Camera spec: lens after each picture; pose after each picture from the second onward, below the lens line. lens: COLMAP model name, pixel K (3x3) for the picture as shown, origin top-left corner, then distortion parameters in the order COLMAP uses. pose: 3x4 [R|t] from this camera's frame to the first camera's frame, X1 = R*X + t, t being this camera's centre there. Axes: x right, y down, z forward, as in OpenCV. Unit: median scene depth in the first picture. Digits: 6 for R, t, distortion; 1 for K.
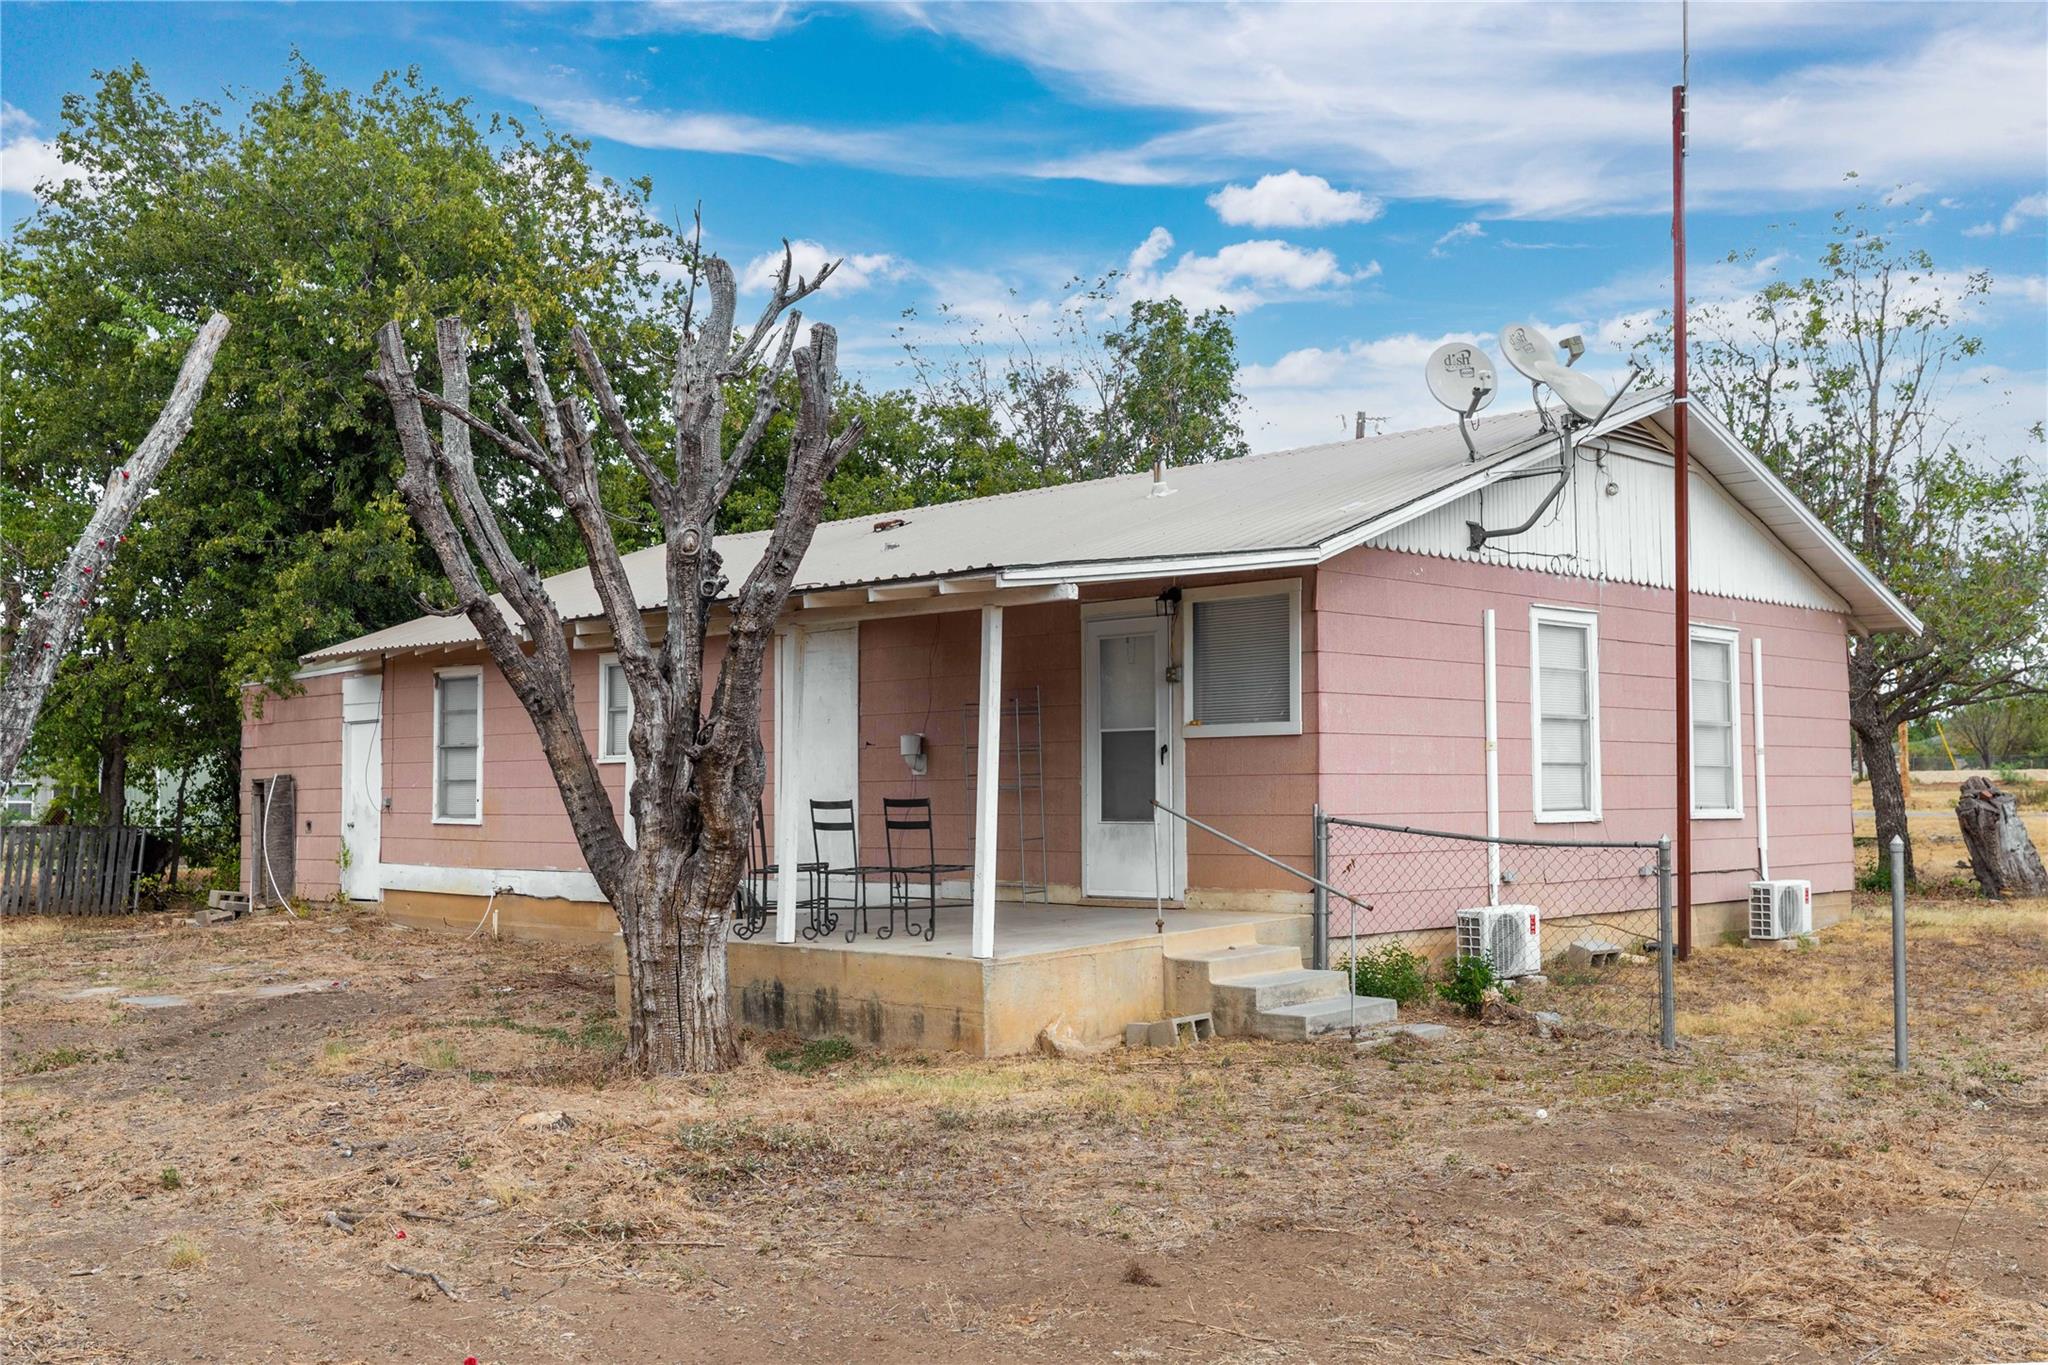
lens RADIAL K [[2048.6, 0, 1071.2], [0, 2048.6, 685.4], [0, 0, 1]] dist [0.006107, 0.000219]
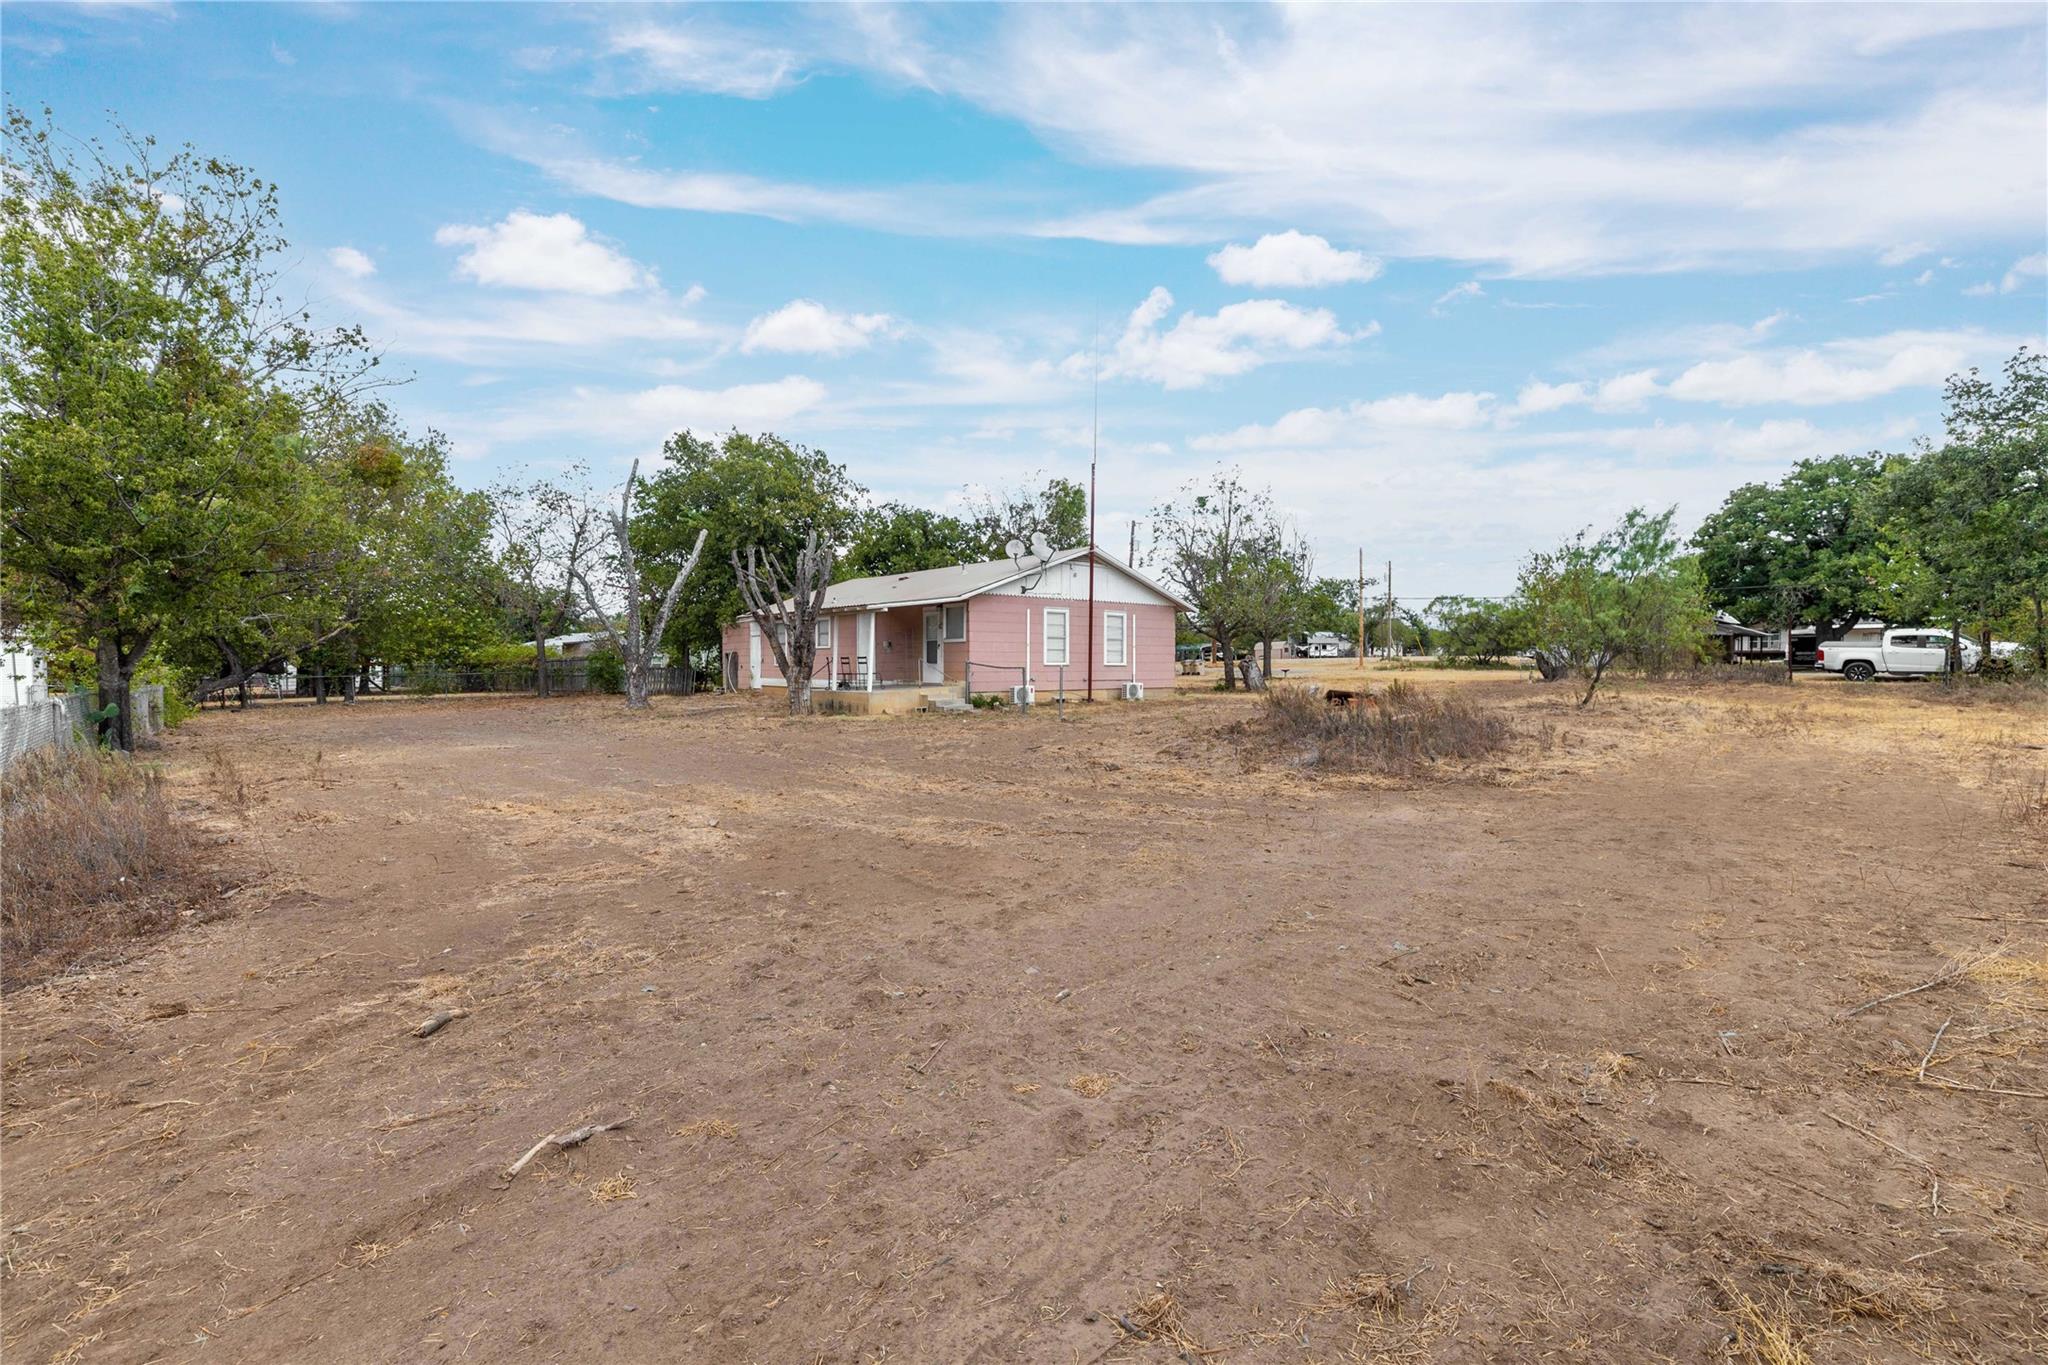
lens RADIAL K [[896.0, 0, 1024.0], [0, 896.0, 682.5], [0, 0, 1]] dist [0.000988, 0.000127]
pose [[0.996400, 0.008487, -0.084351, 0.351141], [-0.002375, 0.997381, 0.072286, -0.021869], [0.084744, -0.071825, 0.993811, -0.689620]]
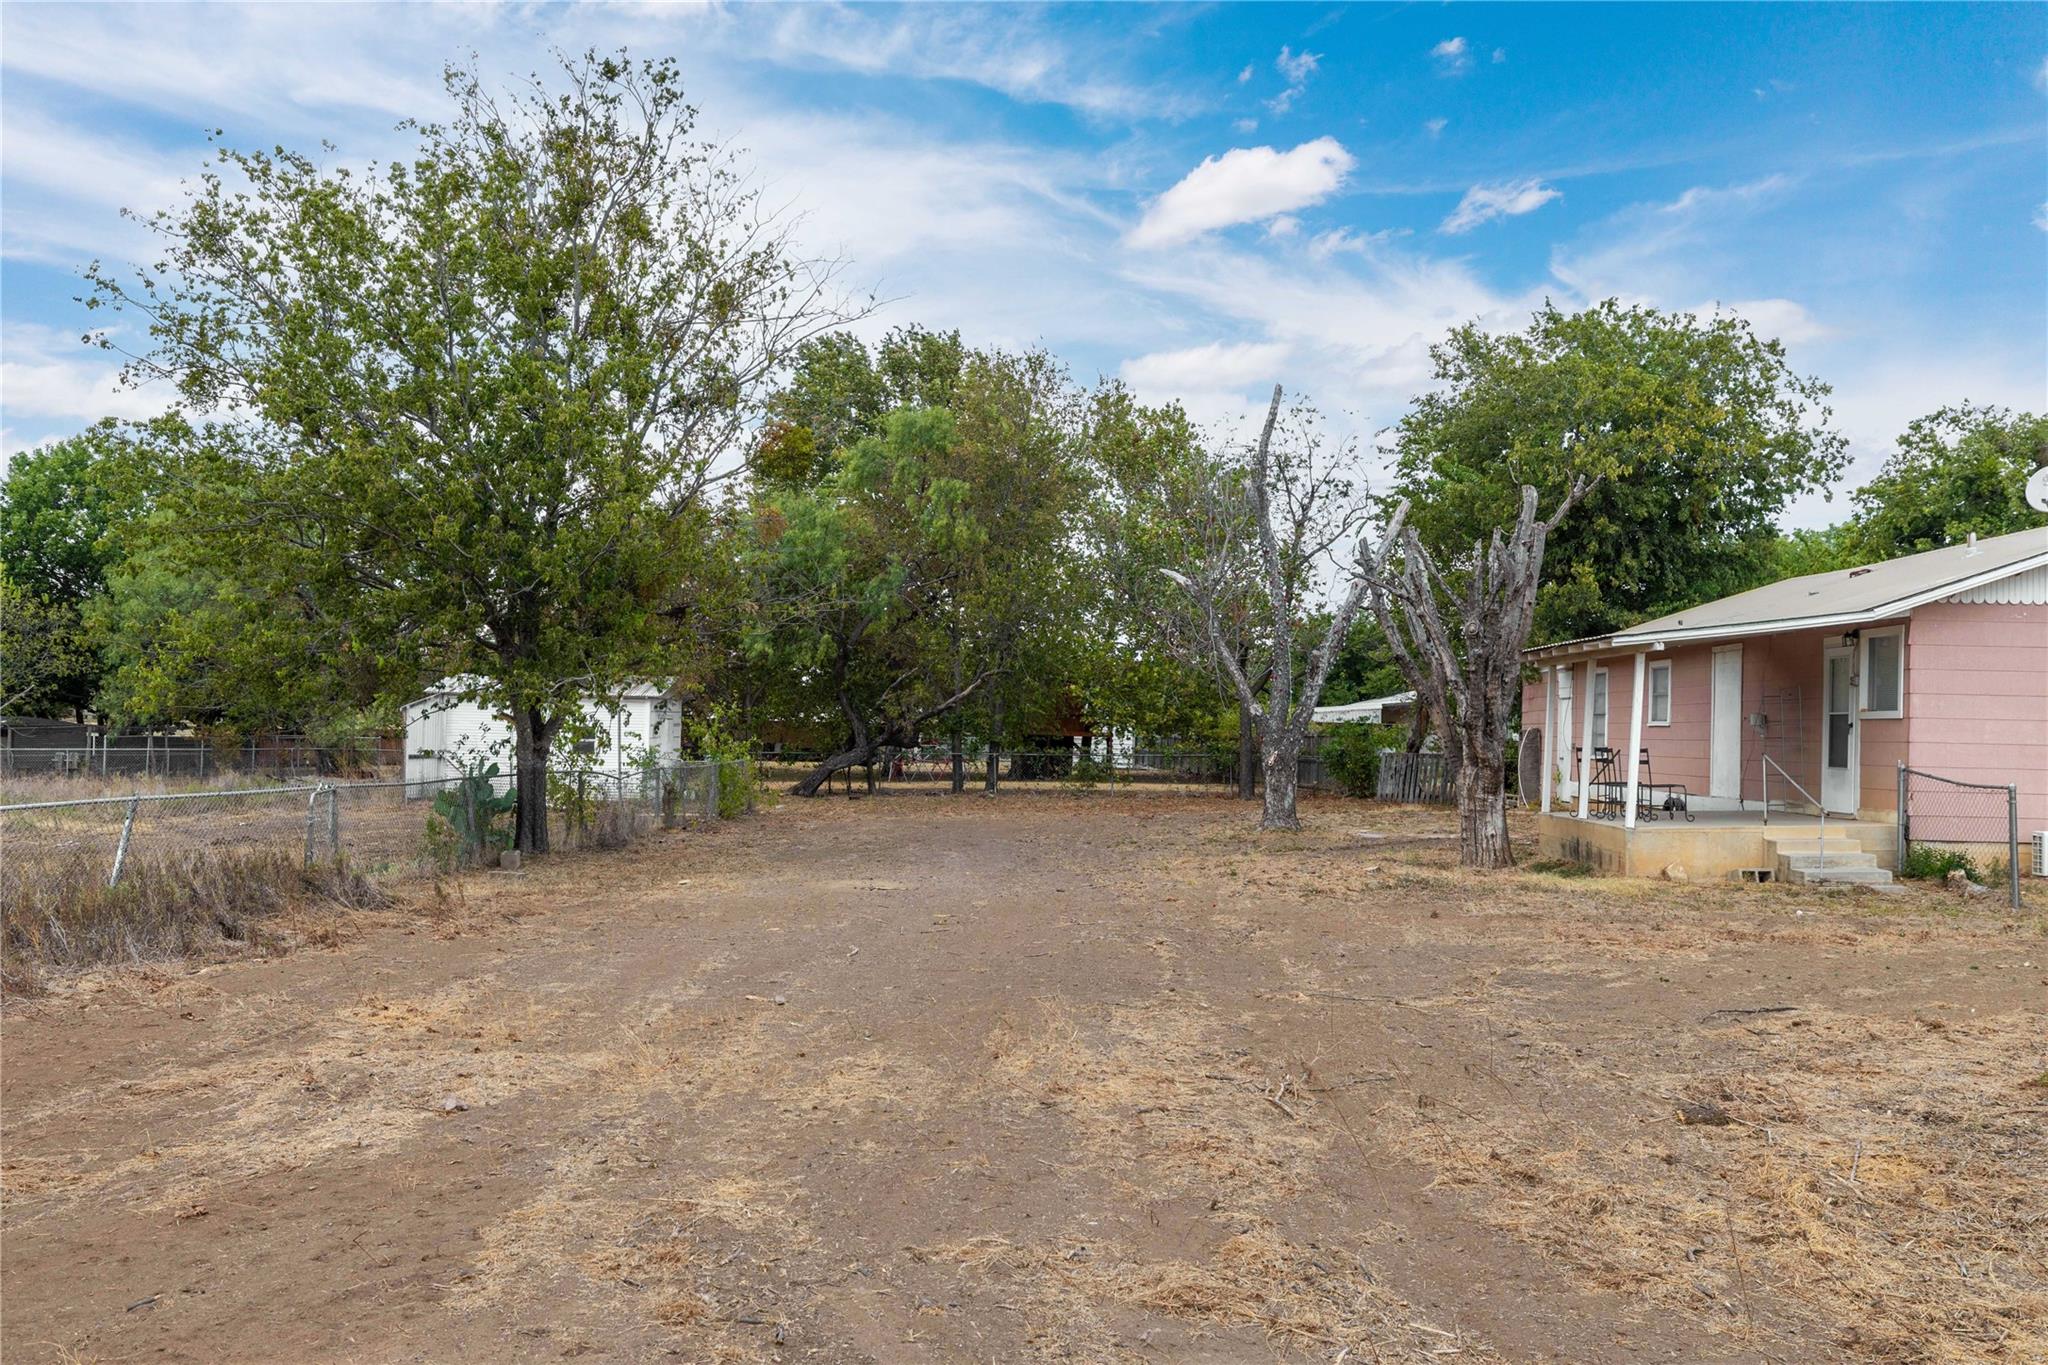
lens RADIAL K [[1629.5, 0, 1024.0], [0, 1629.5, 682.5], [0, 0, 1]] dist [0.000484, -0.000595]
pose [[0.671220, 0.002046, -0.741255, 0.579862], [0.010674, 0.999866, 0.012425, -0.027872], [0.741181, -0.016252, 0.671108, -0.399924]]
